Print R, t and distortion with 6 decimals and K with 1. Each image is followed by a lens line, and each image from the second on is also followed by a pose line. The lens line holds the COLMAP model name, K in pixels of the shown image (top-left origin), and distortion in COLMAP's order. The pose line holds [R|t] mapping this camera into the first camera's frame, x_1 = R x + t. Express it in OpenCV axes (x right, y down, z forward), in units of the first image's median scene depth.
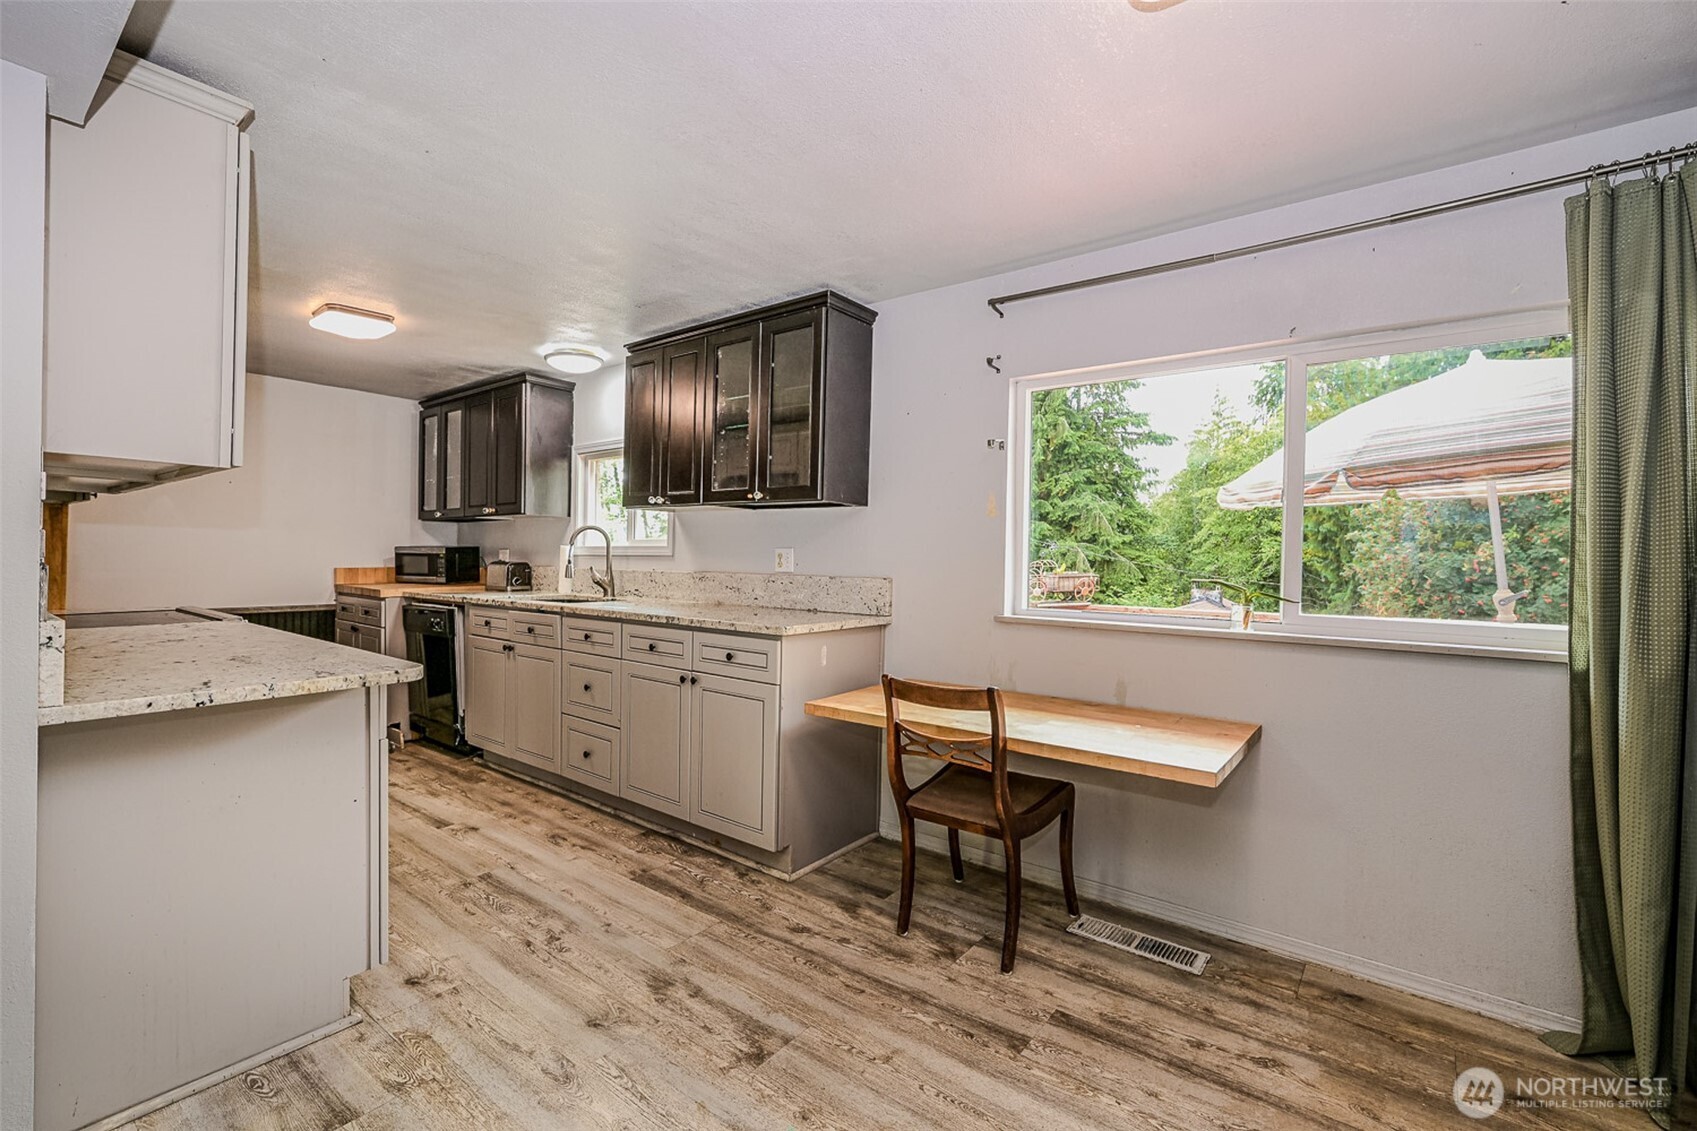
lens RADIAL K [[742.8, 0, 859.5], [0, 742.8, 565.2], [0, 0, 1]] dist [-0.002094, 0.000102]
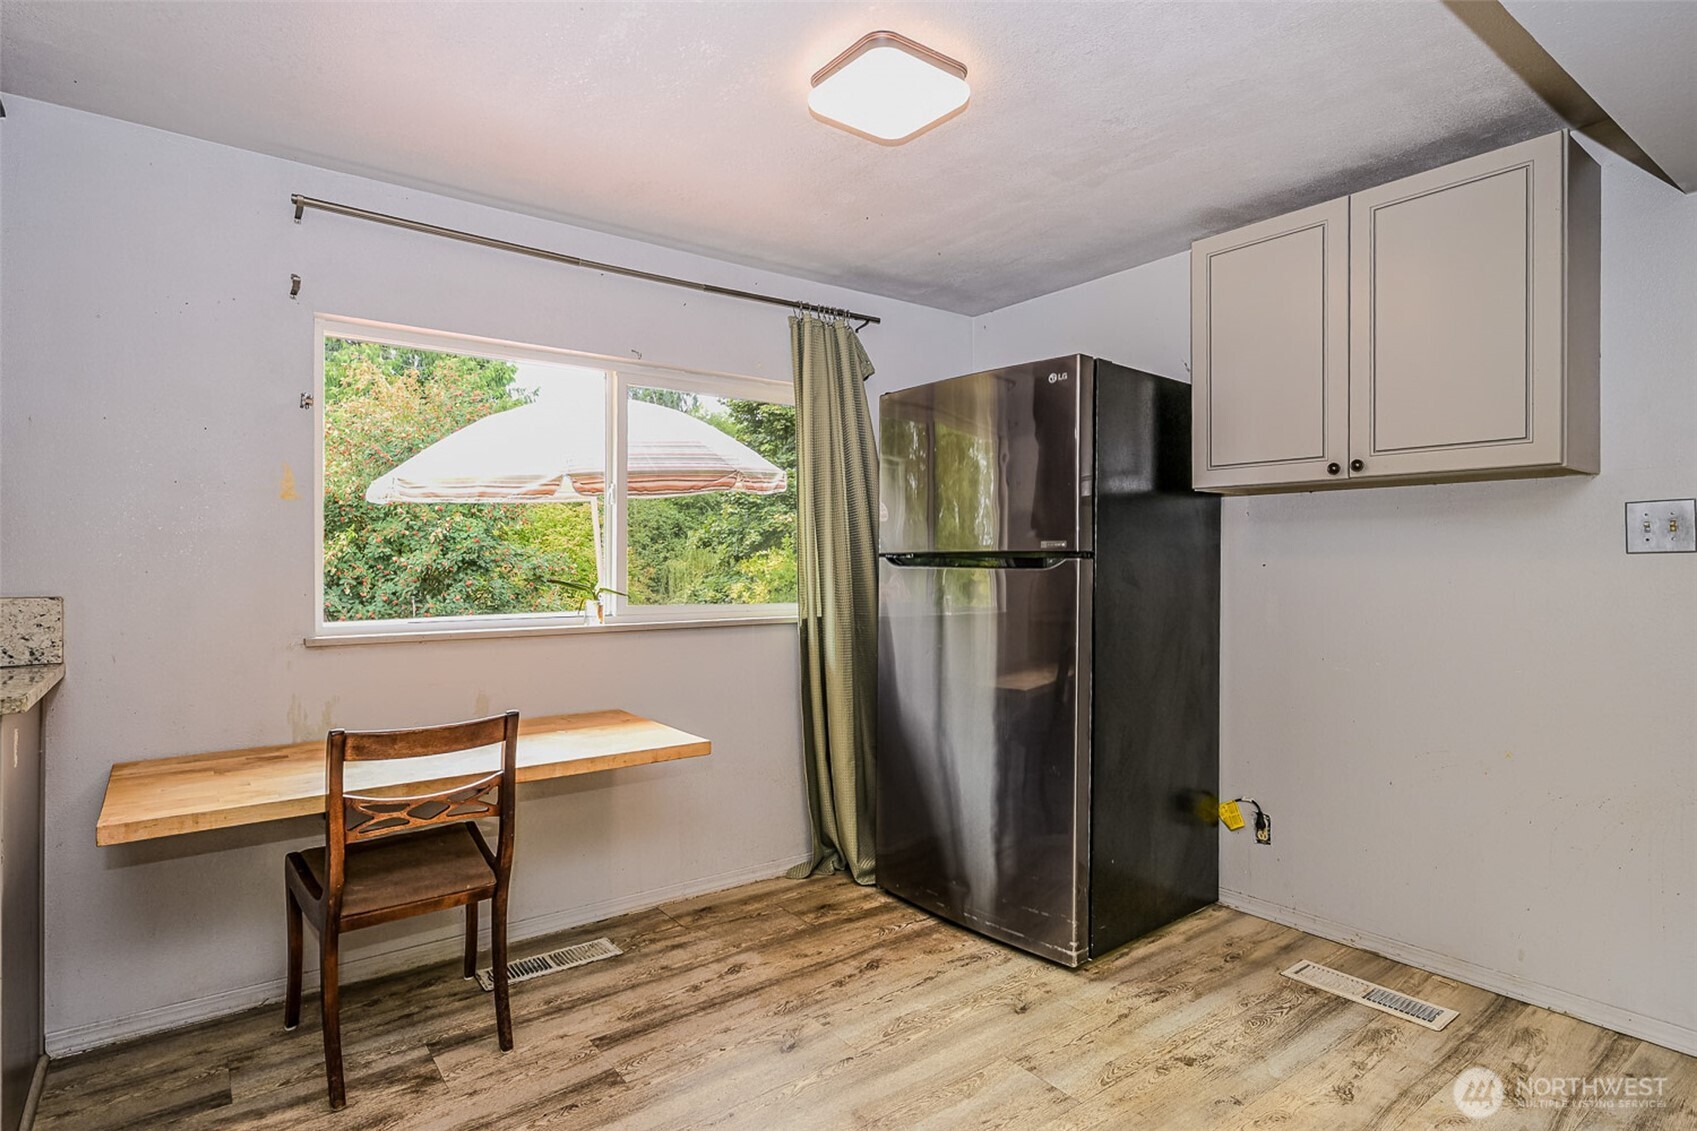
lens RADIAL K [[880.2, 0, 850.1], [0, 880.2, 565.6], [0, 0, 1]] dist [-0.001830, -0.000628]
pose [[0.265960, -0.016718, 0.963839, -0.604509], [0.019184, 0.999743, 0.012047, -0.004049], [-0.963793, 0.015286, 0.266213, 0.328073]]
